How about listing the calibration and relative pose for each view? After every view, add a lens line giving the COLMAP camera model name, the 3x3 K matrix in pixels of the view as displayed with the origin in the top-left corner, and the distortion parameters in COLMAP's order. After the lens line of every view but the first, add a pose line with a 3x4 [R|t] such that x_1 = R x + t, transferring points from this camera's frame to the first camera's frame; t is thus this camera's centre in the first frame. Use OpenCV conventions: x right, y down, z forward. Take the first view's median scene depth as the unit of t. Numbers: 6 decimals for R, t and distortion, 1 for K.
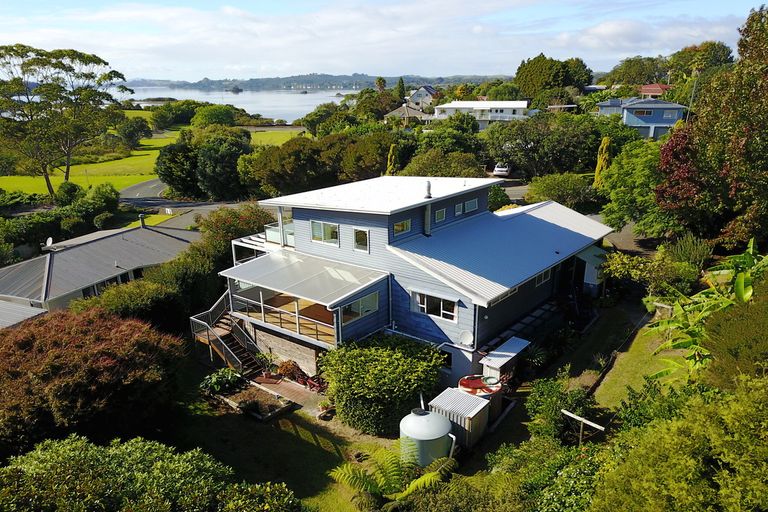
lens RADIAL K [[584.9, 0, 404.1], [0, 584.9, 260.1], [0, 0, 1]] dist [0.004595, -0.001479]
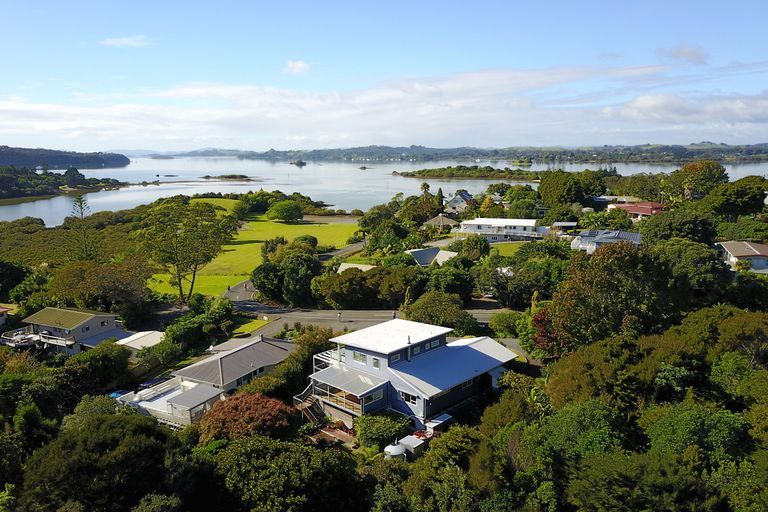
lens RADIAL K [[584.9, 0, 404.1], [0, 584.9, 260.1], [0, 0, 1]] dist [0.004595, -0.001479]
pose [[0.995502, 0.020111, -0.092584, 0.213102], [-0.030464, 0.993262, -0.111812, -0.170104], [0.089712, 0.114129, 0.989407, -1.109720]]
